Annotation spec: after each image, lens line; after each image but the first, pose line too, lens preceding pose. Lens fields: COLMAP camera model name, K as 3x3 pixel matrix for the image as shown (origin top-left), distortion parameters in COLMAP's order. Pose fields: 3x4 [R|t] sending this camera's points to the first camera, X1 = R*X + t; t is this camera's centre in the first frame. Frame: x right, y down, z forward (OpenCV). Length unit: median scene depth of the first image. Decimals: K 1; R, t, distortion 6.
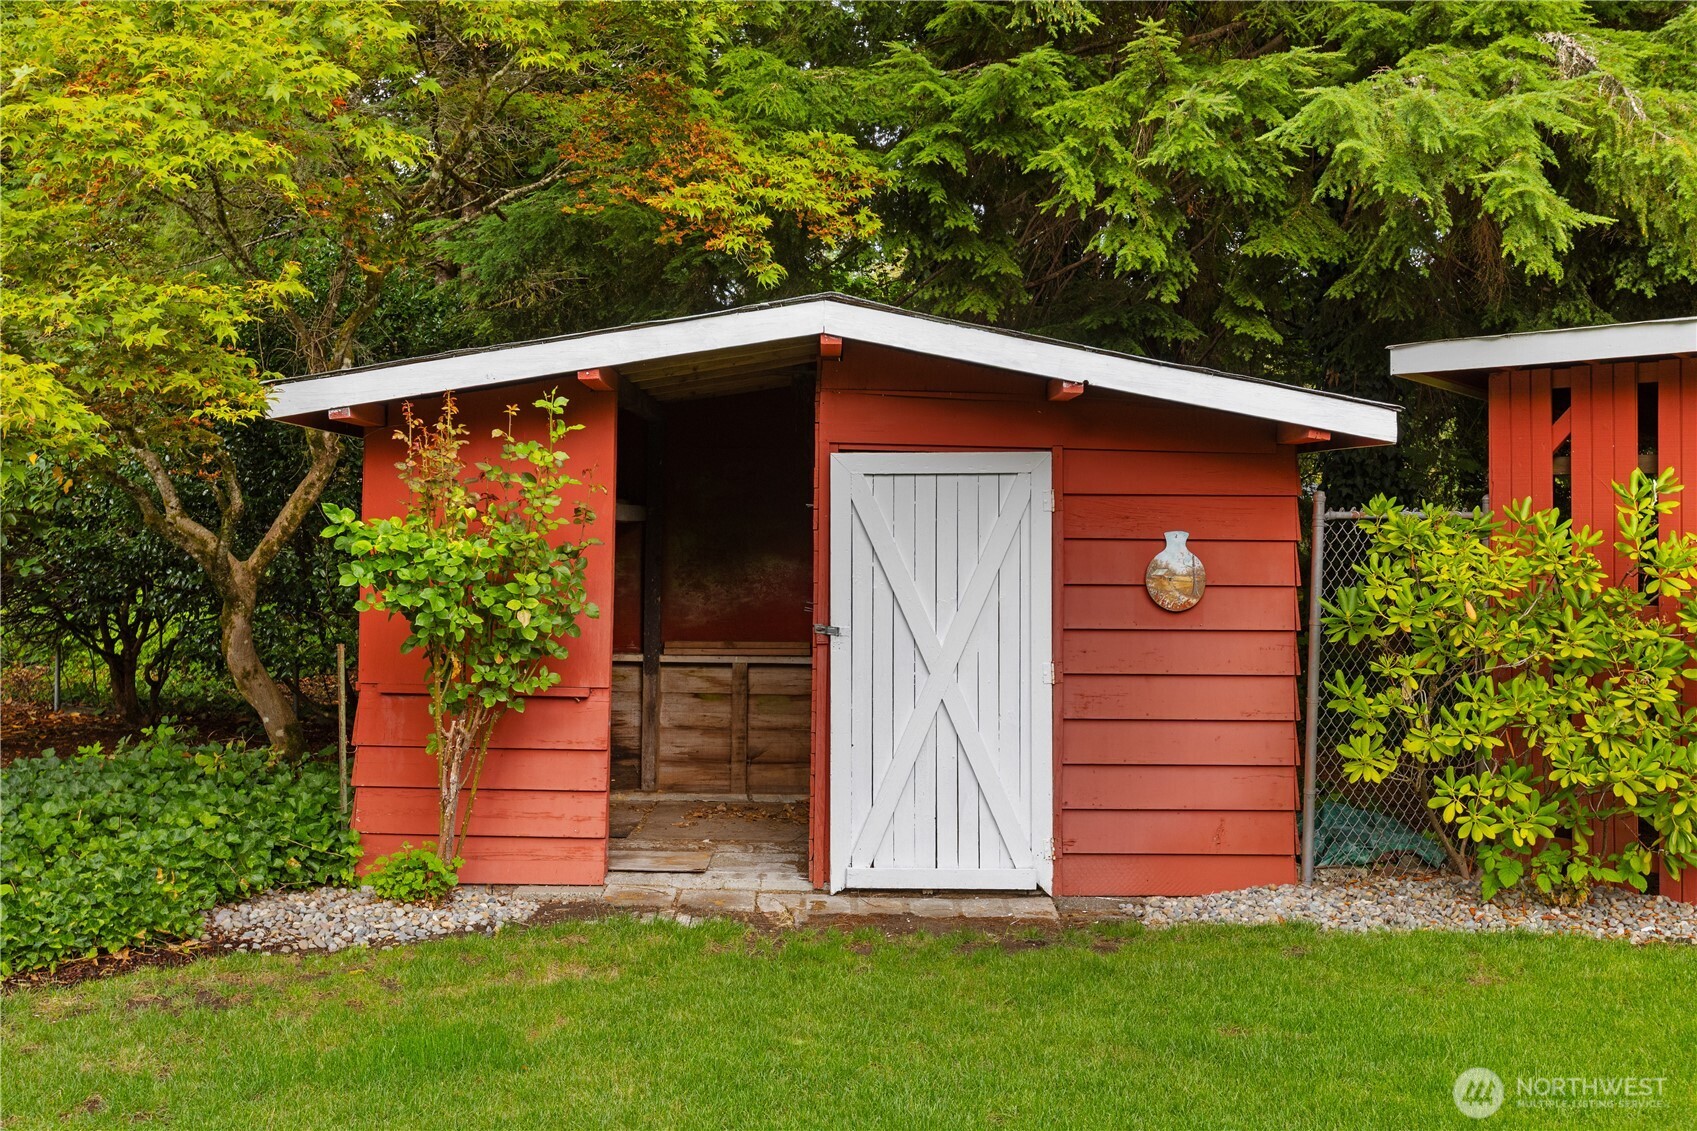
lens RADIAL K [[1664.9, 0, 826.2], [0, 1664.9, 477.3], [0, 0, 1]] dist [-0.036308, 0.000000]
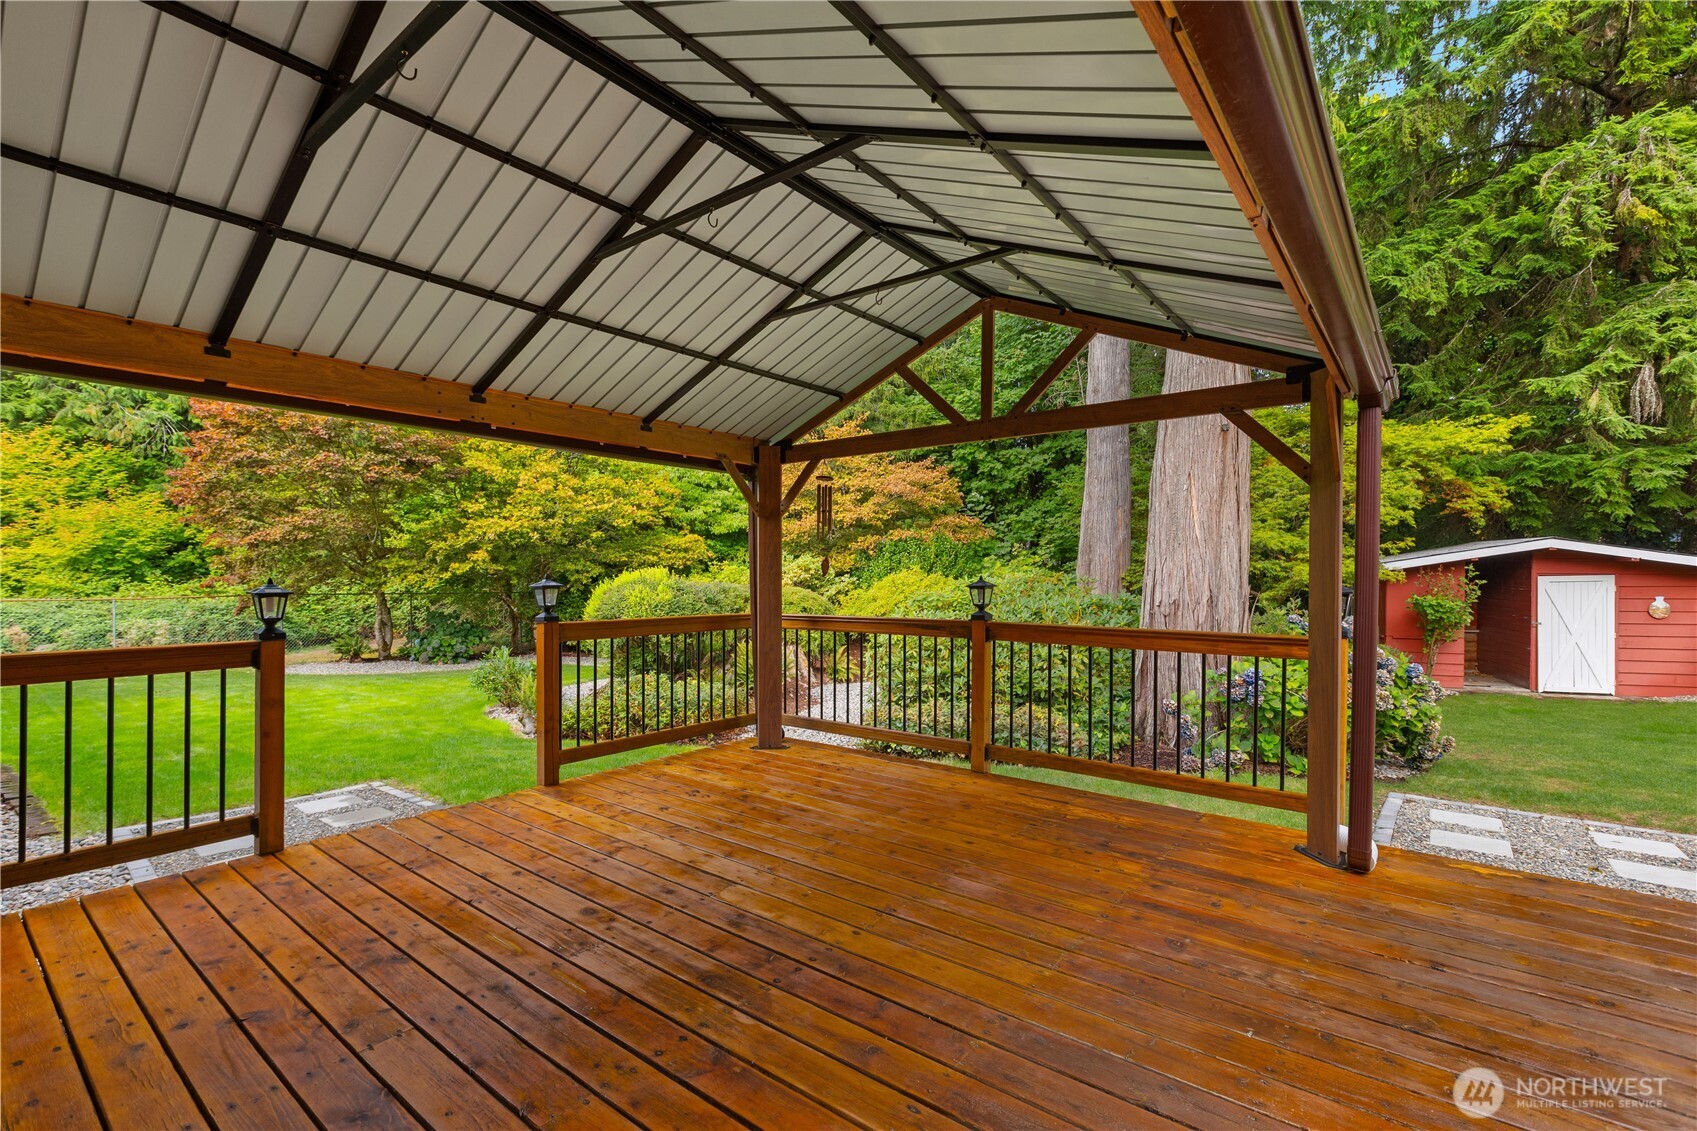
lens RADIAL K [[758.4, 0, 840.9], [0, 758.4, 578.2], [0, 0, 1]] dist [0.002167, -0.000669]
pose [[0.931402, -0.014062, -0.363721, -0.844082], [0.029595, 0.998871, 0.037169, -0.120735], [0.362788, -0.045384, 0.930766, -1.175844]]
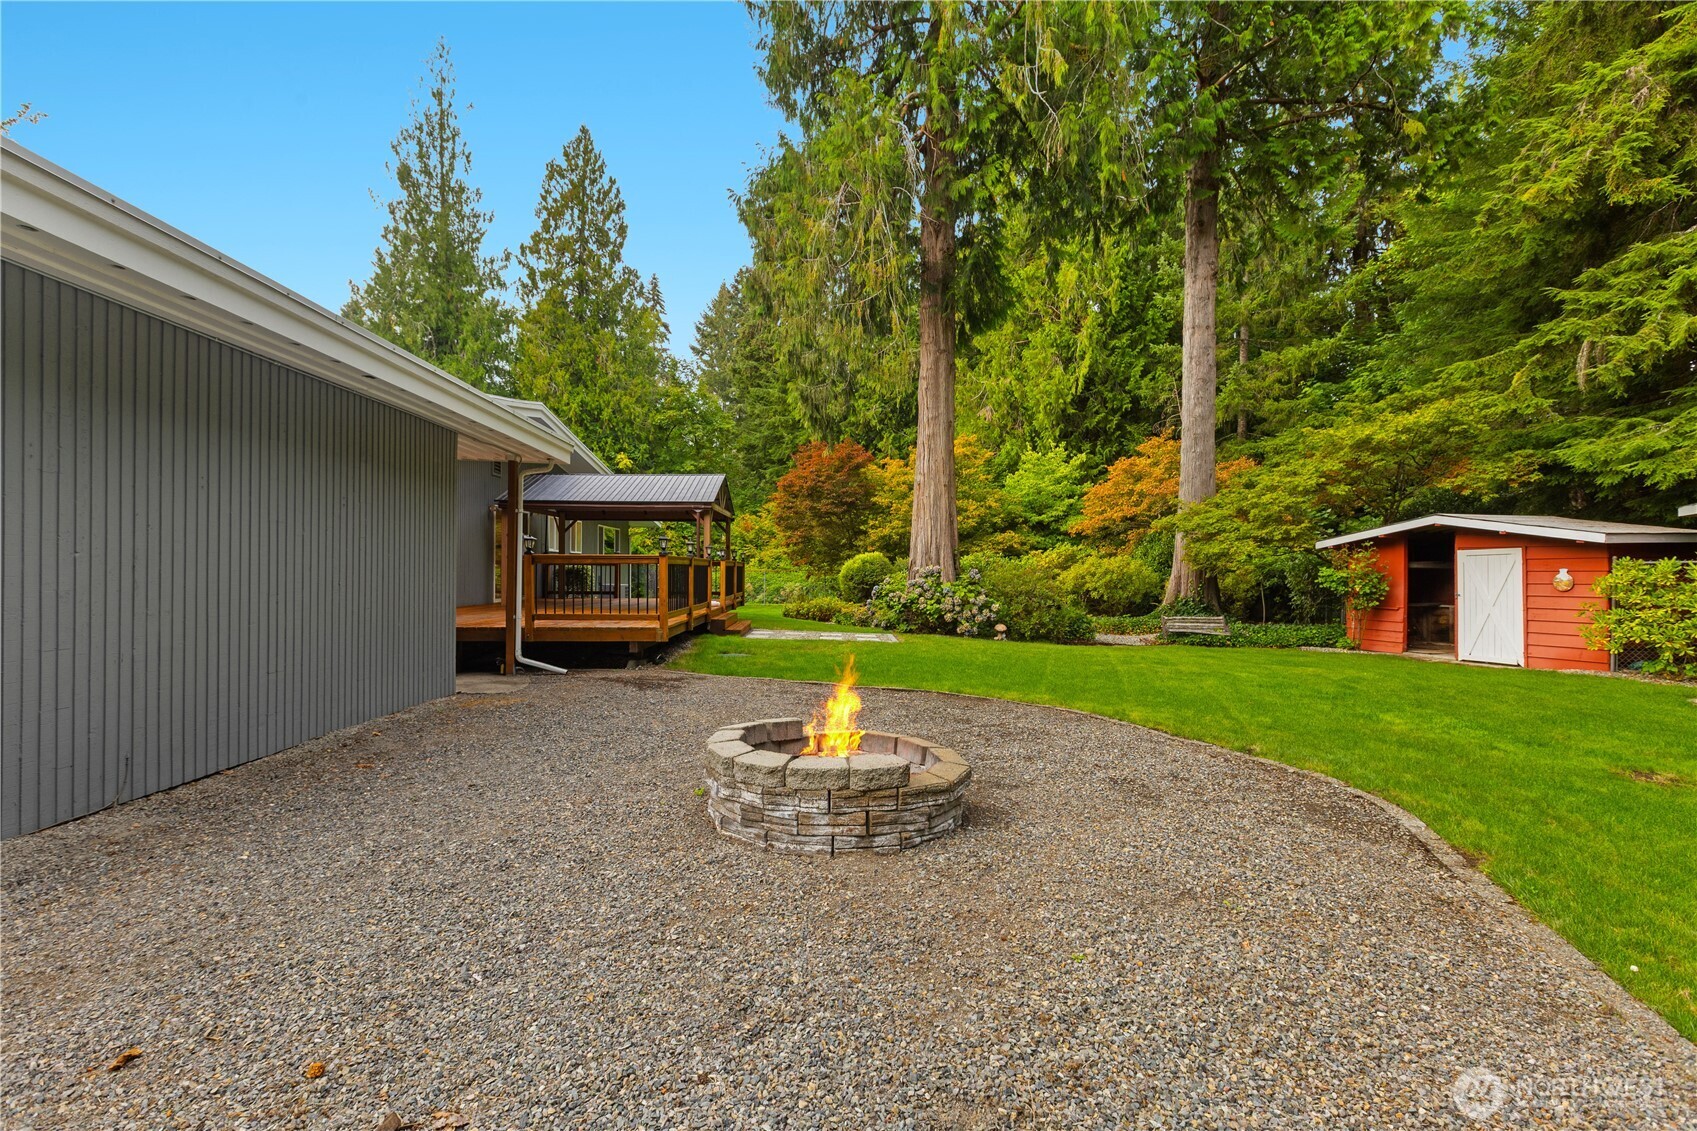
lens RADIAL K [[758.4, 0, 841.2], [0, 758.4, 574.6], [0, 0, 1]] dist [0.002167, -0.000669]
pose [[0.317393, -0.006691, -0.948270, 1.265259], [0.034844, 0.999382, 0.004611, -0.017432], [0.947654, -0.034505, 0.317430, -0.986216]]
